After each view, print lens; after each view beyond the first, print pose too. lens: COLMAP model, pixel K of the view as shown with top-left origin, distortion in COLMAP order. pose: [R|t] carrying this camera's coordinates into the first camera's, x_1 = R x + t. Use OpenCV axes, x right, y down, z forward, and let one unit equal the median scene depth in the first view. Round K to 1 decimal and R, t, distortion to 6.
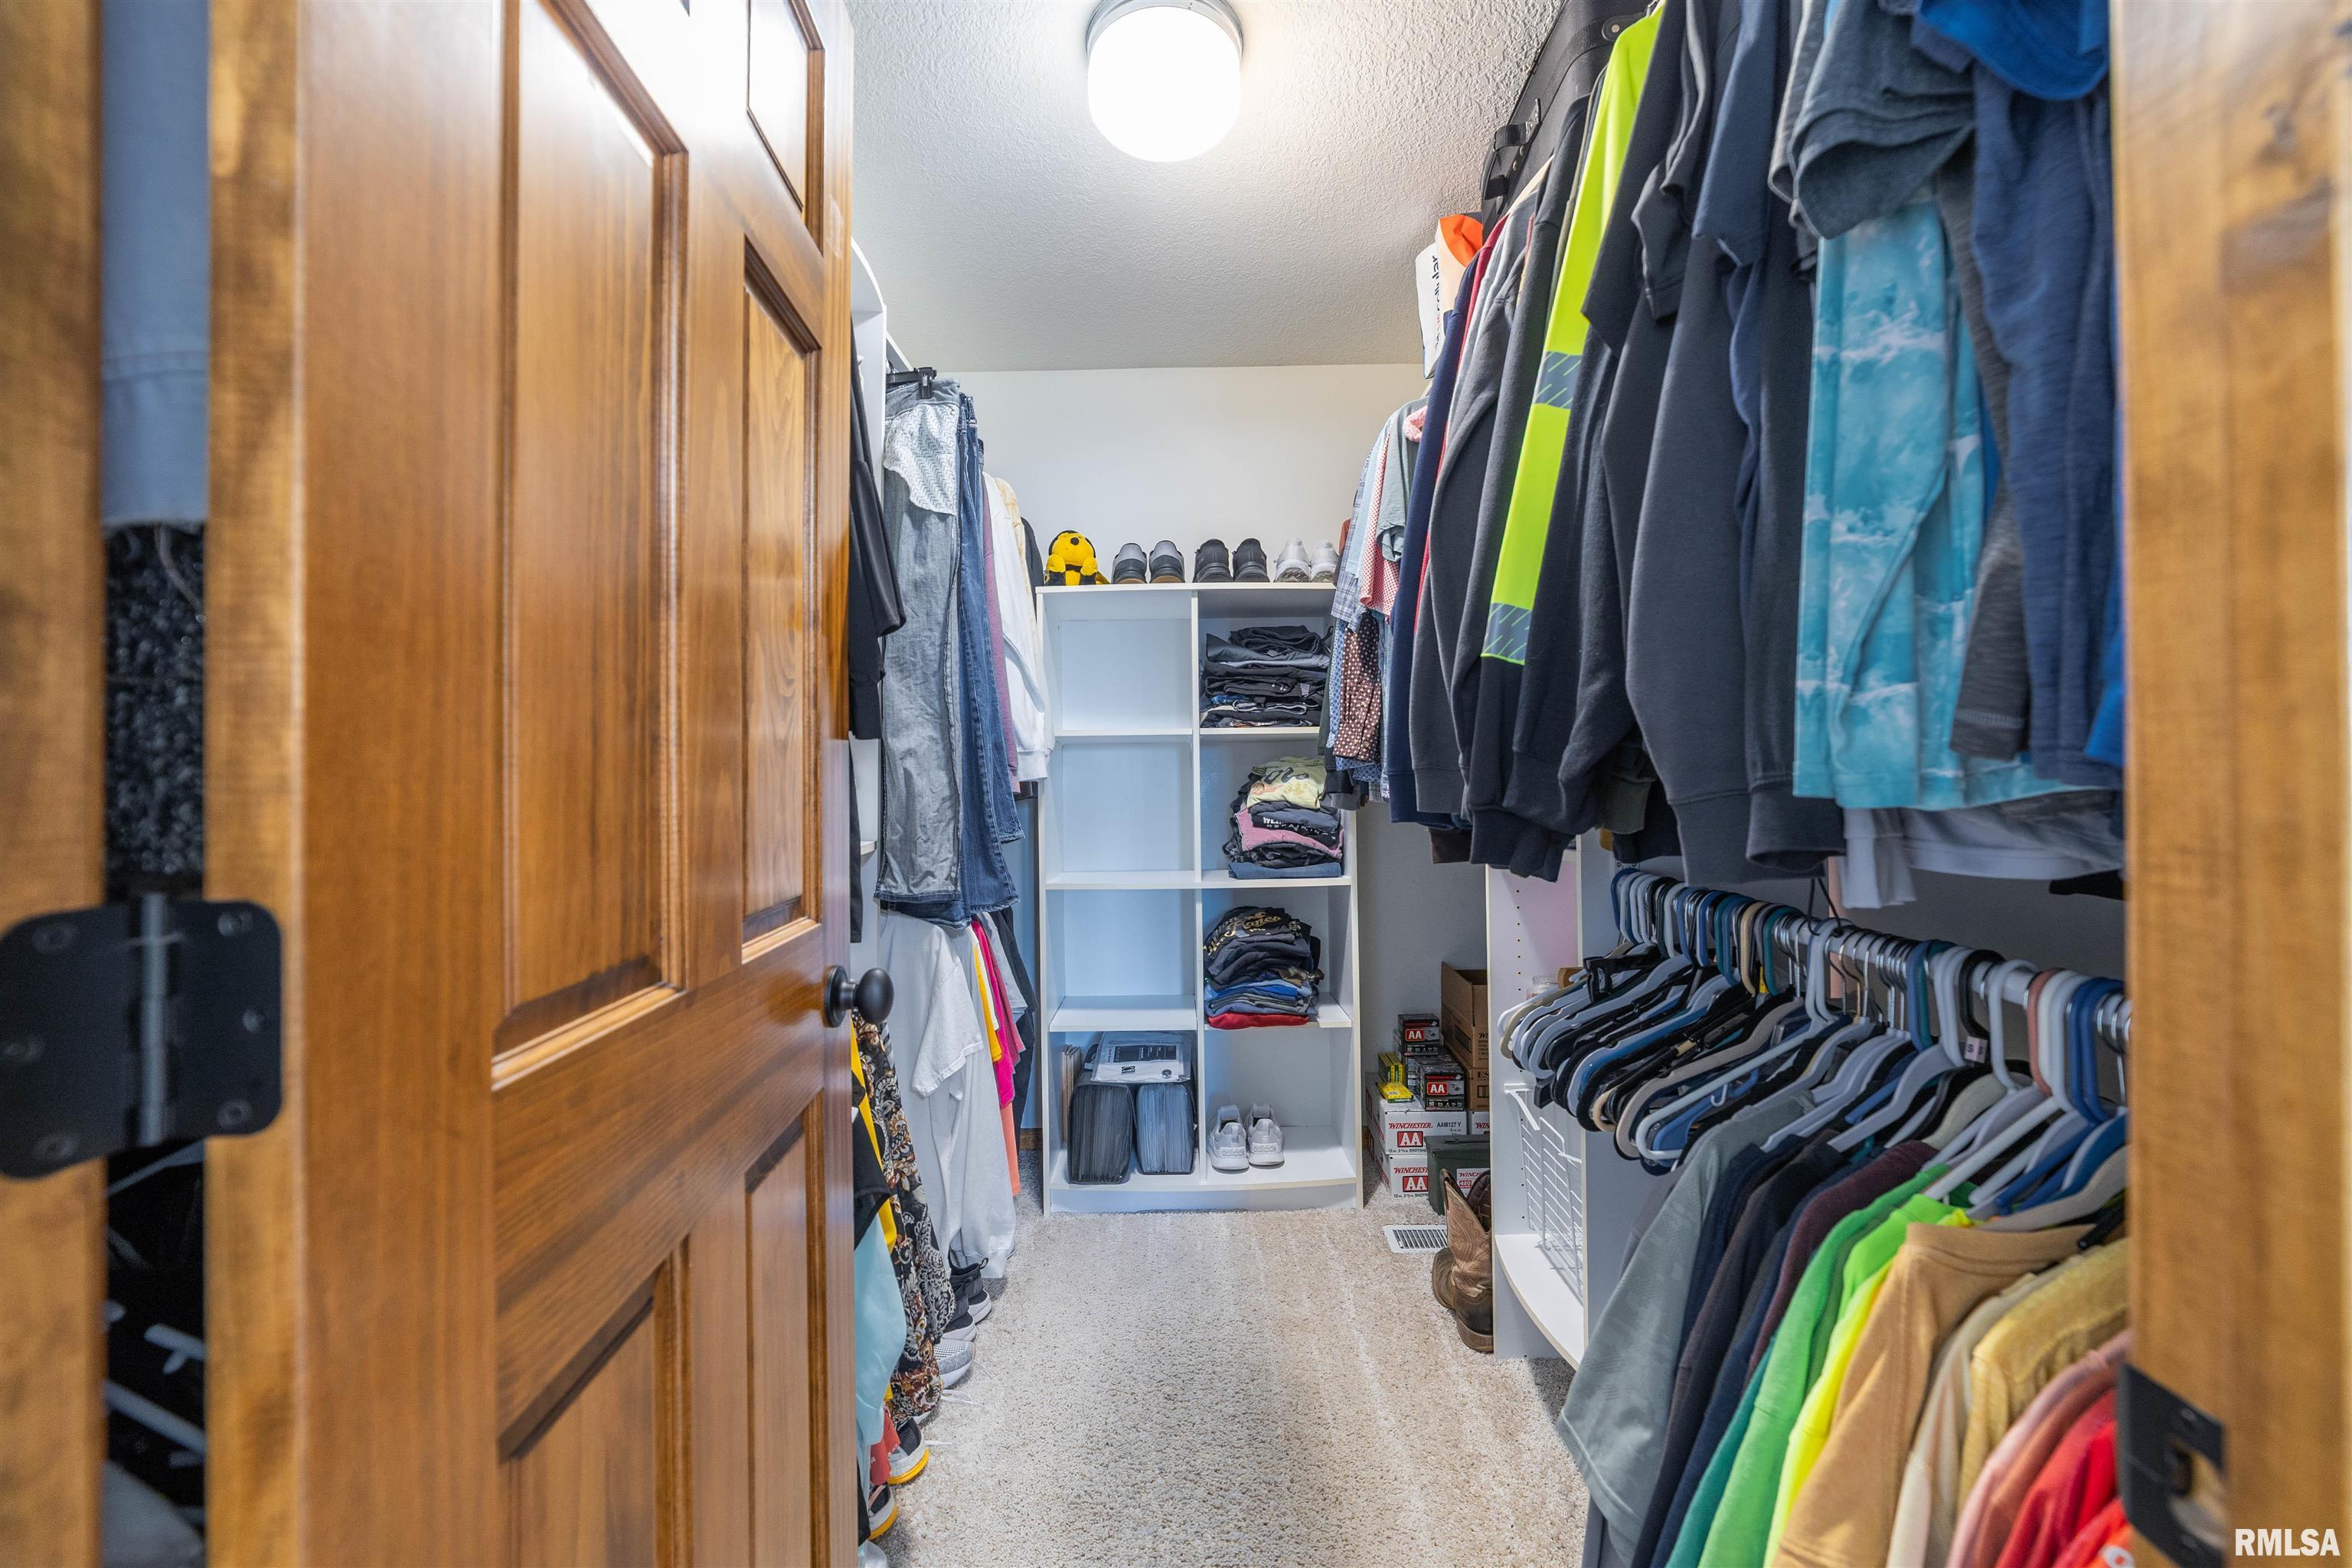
lens RADIAL K [[896.0, 0, 1181.2], [0, 896.0, 779.9], [0, 0, 1]] dist [-0.008130, 0.001619]
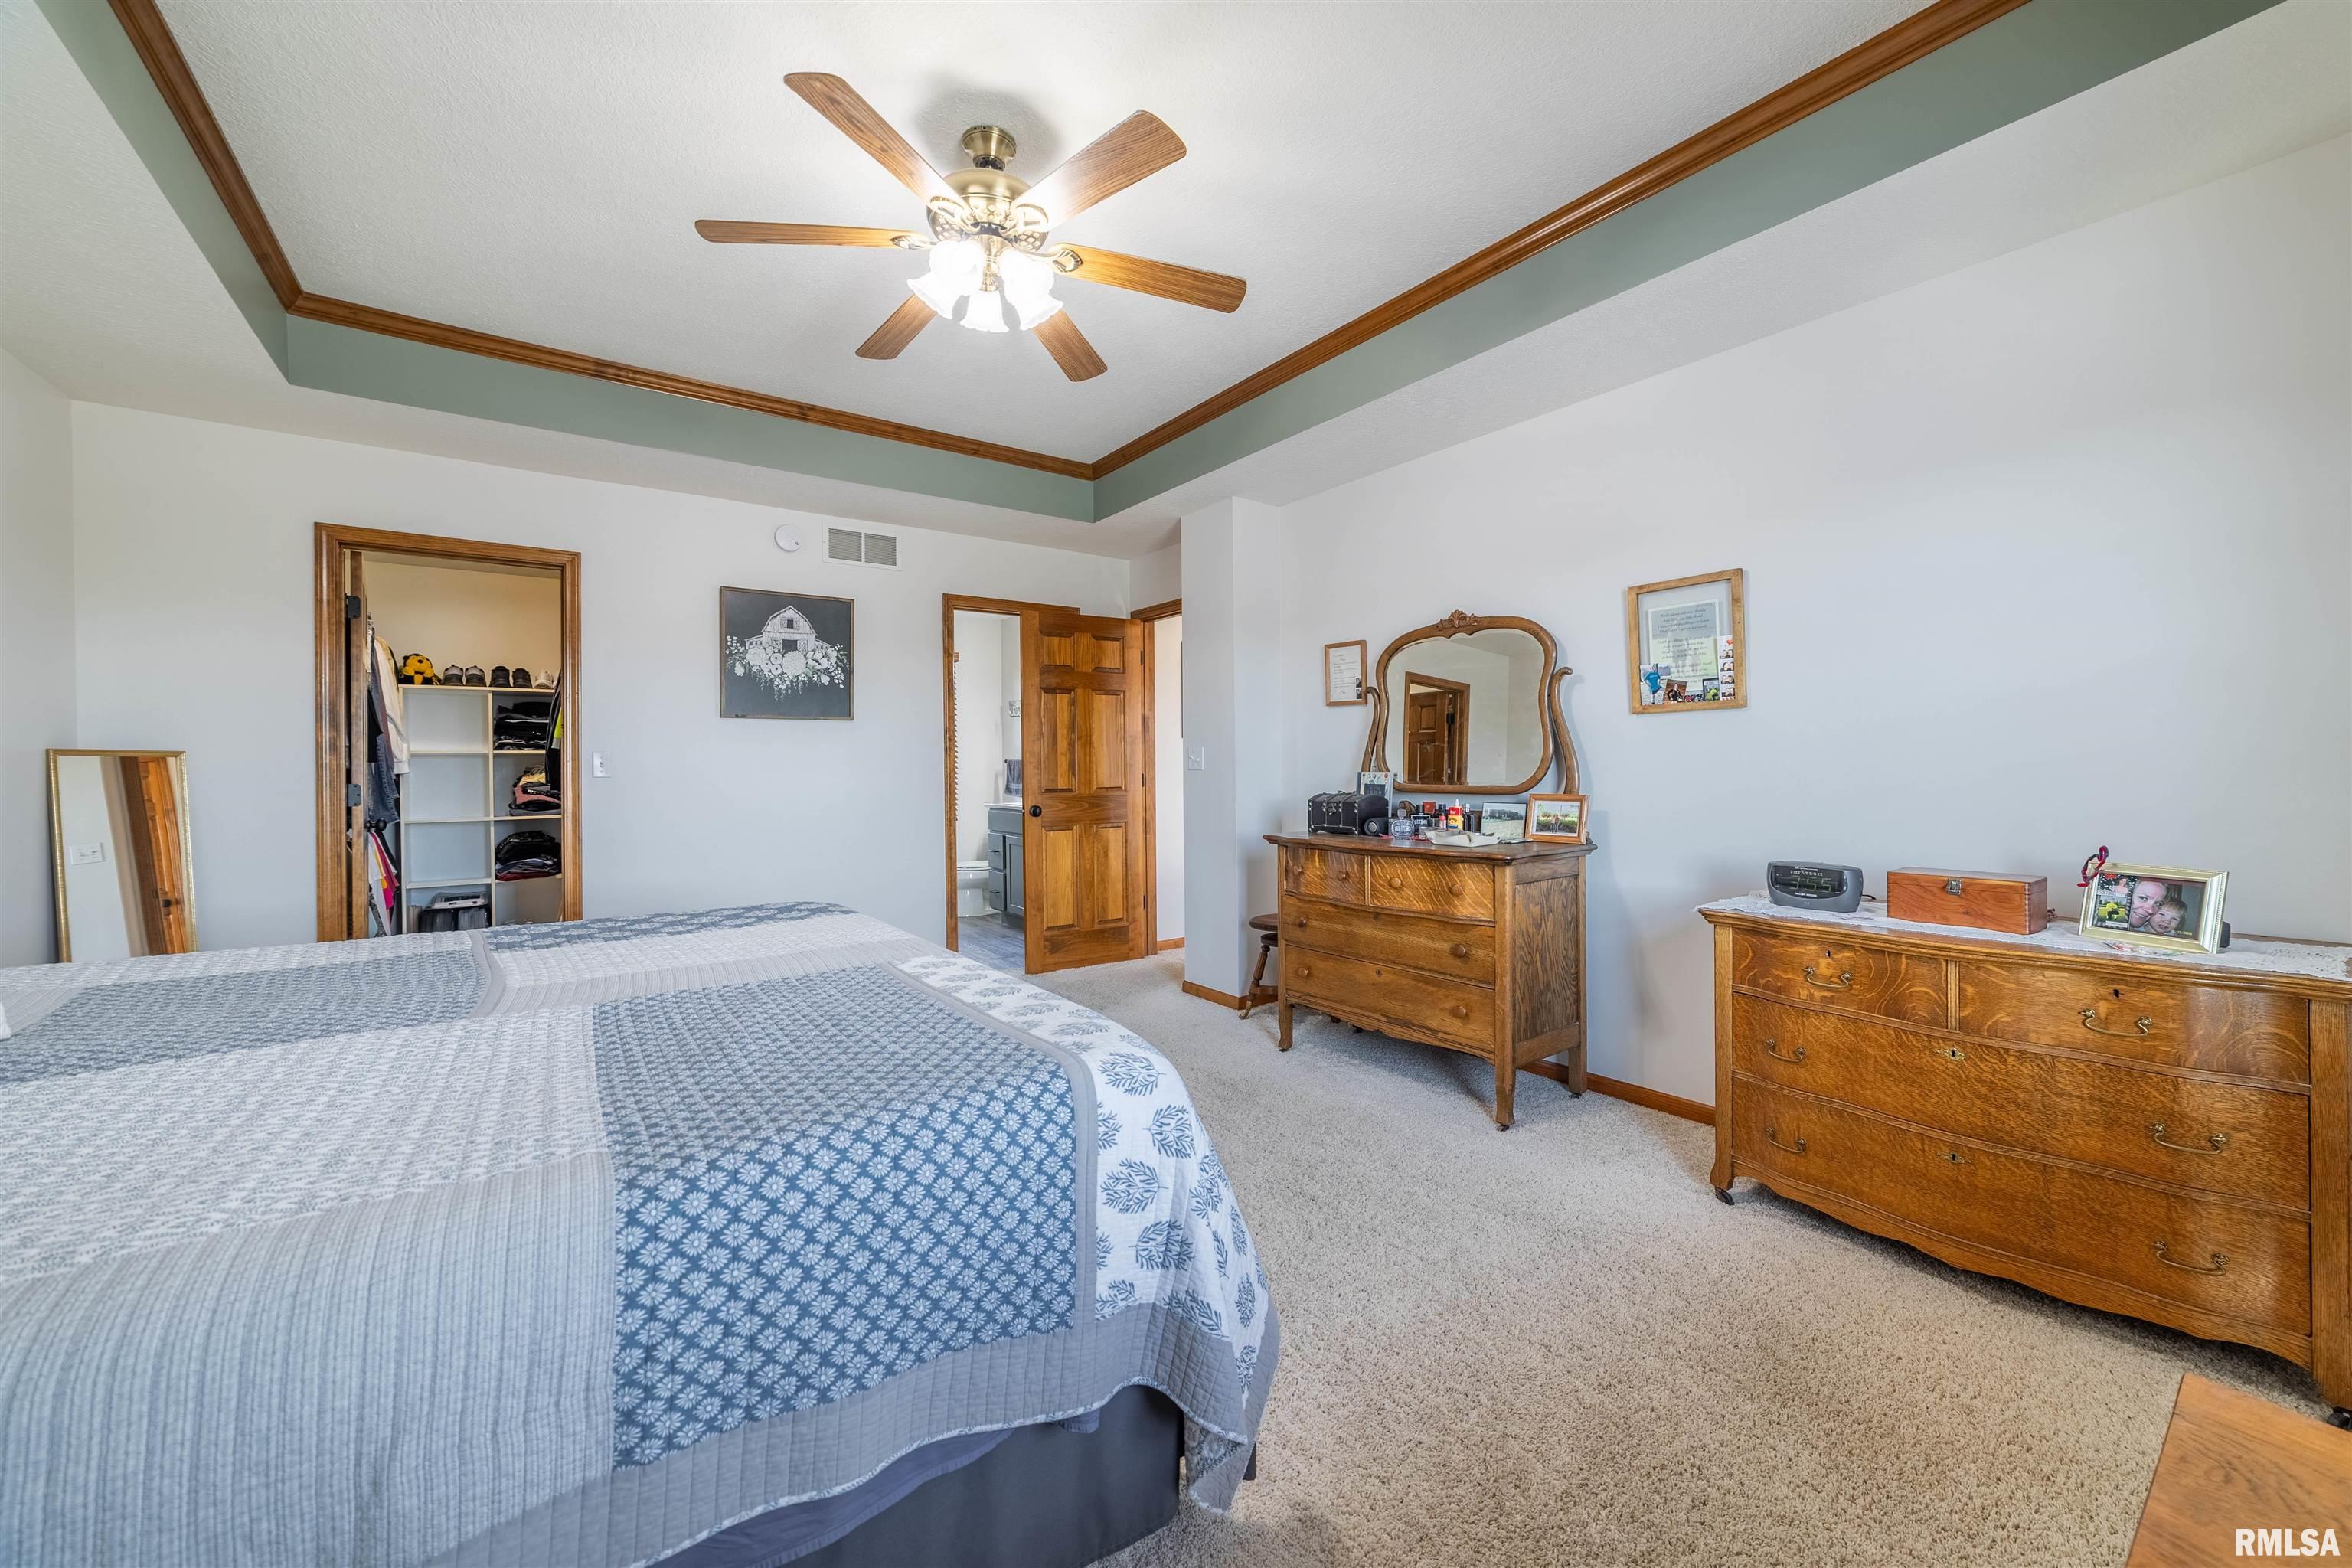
lens RADIAL K [[896.0, 0, 1193.7], [0, 896.0, 774.0], [0, 0, 1]] dist [-0.008130, 0.001619]
pose [[0.793288, 0.002032, 0.608843, 0.052779], [-0.001139, 0.999998, -0.001854, 0.004312], [-0.608846, 0.000777, 0.793288, -1.877528]]
